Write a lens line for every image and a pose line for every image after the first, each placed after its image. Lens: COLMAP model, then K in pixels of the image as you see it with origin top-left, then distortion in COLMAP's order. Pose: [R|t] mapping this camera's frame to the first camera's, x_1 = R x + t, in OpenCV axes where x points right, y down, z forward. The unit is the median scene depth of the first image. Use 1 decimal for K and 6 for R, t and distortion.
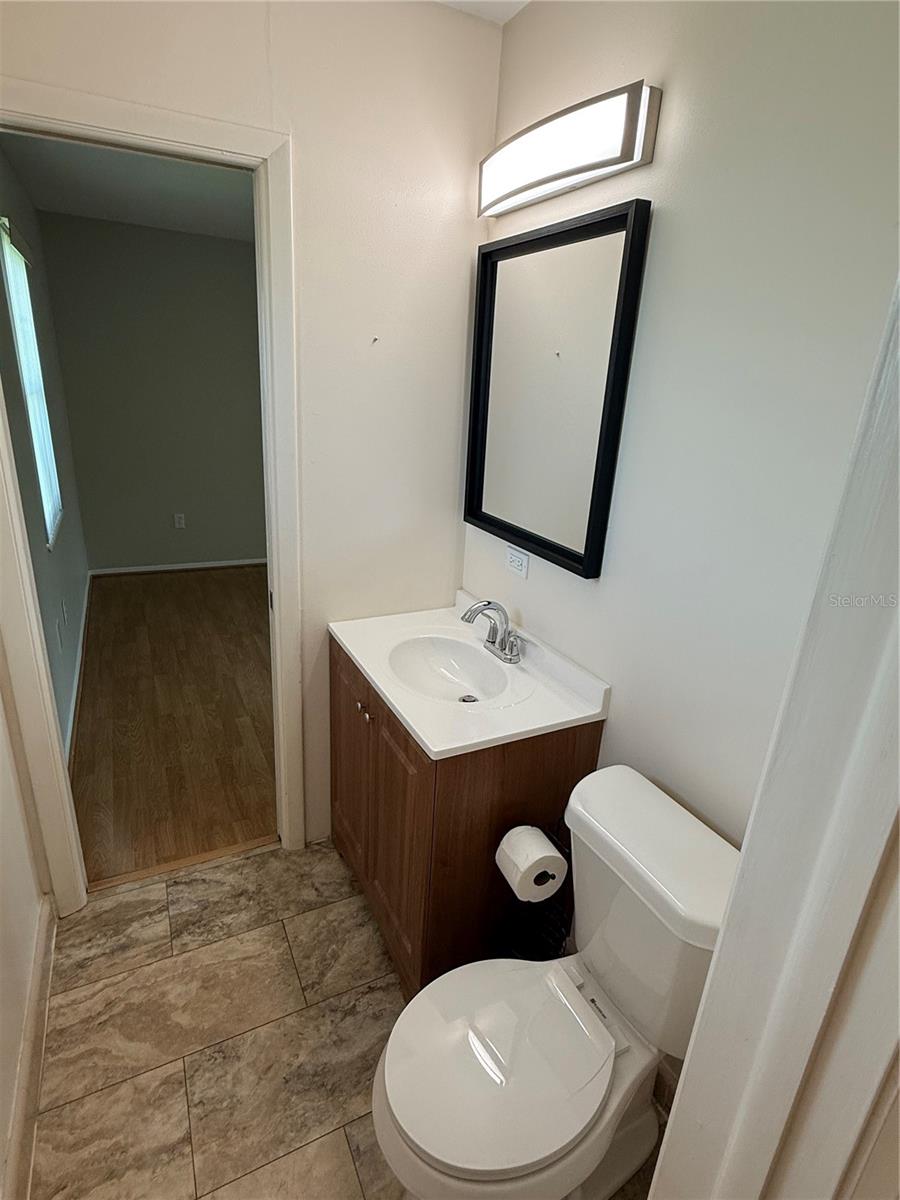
lens RADIAL K [[623.9, 0, 450.0], [0, 623.9, 600.0], [0, 0, 1]] dist [0.003556, 0.001189]
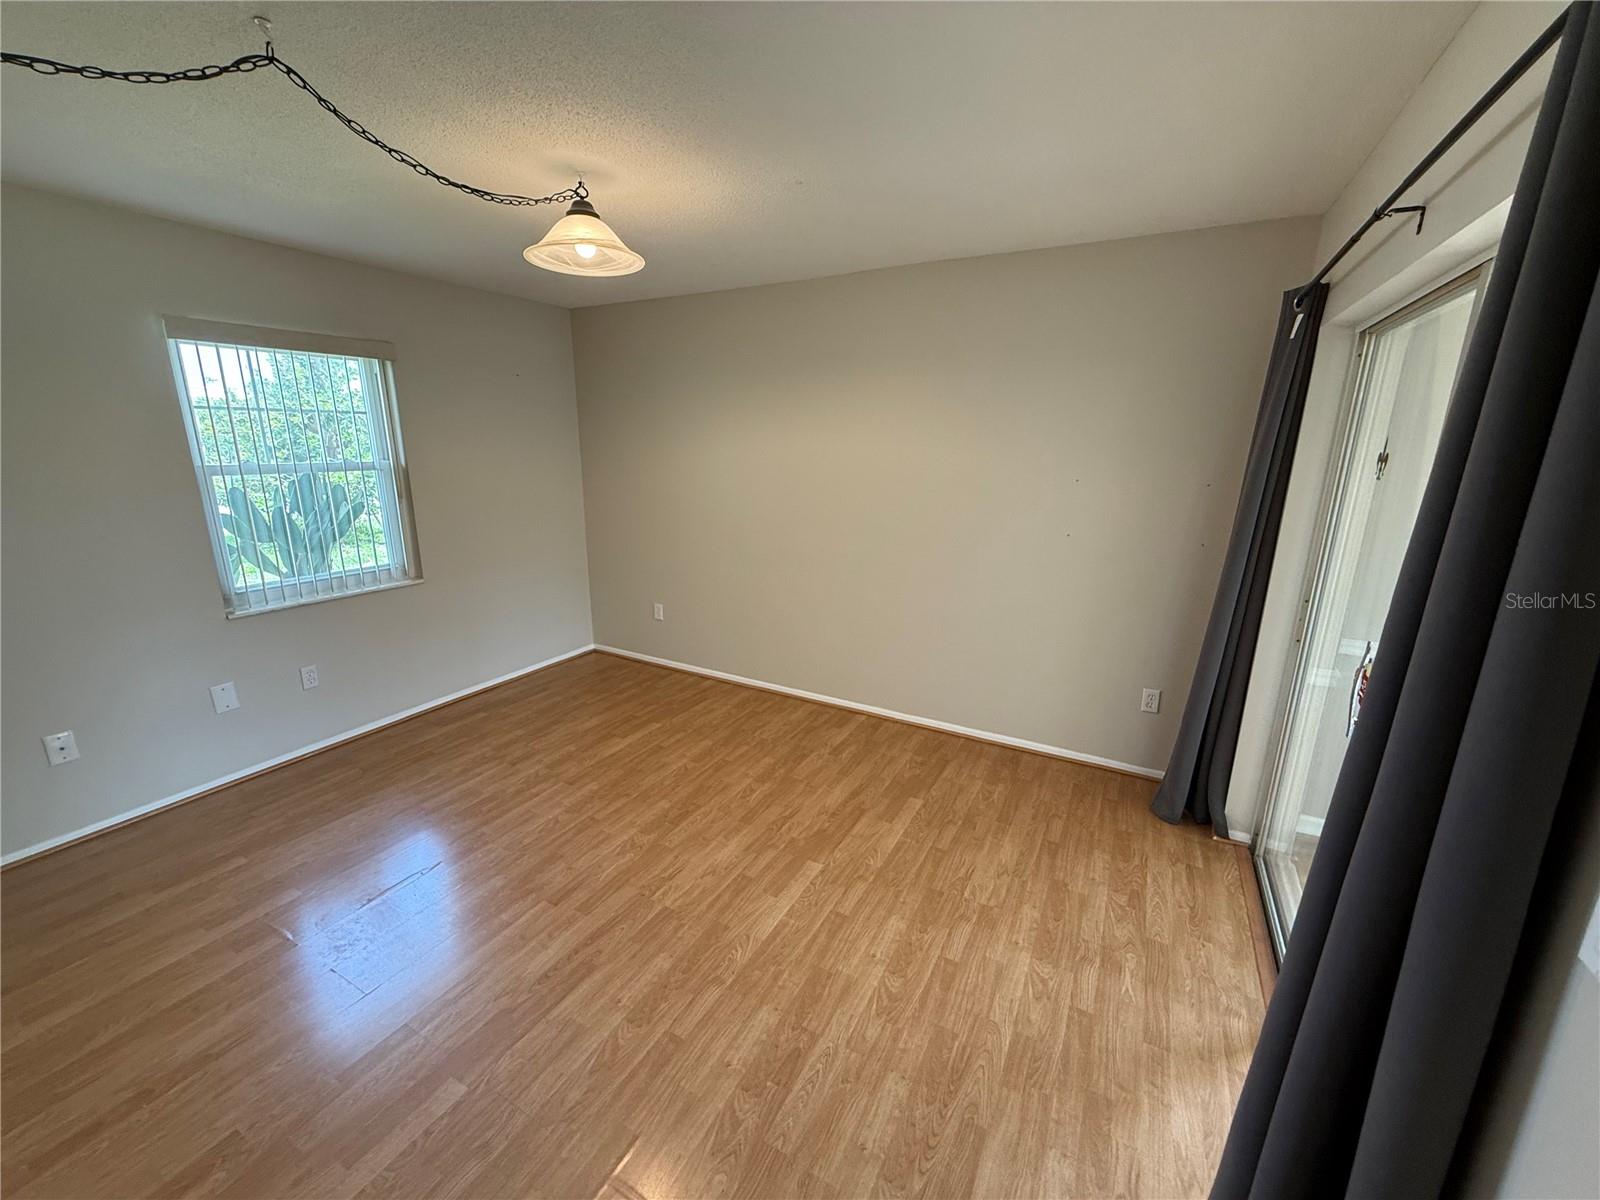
lens RADIAL K [[640.2, 0, 800.7], [0, 640.2, 604.6], [0, 0, 1]] dist [0.000702, -0.000061]
pose [[0.569983, 0.160345, -0.805859, 0.474062], [-0.260306, 0.965493, 0.007993, -0.221053], [0.779333, 0.205214, 0.592053, 0.686474]]
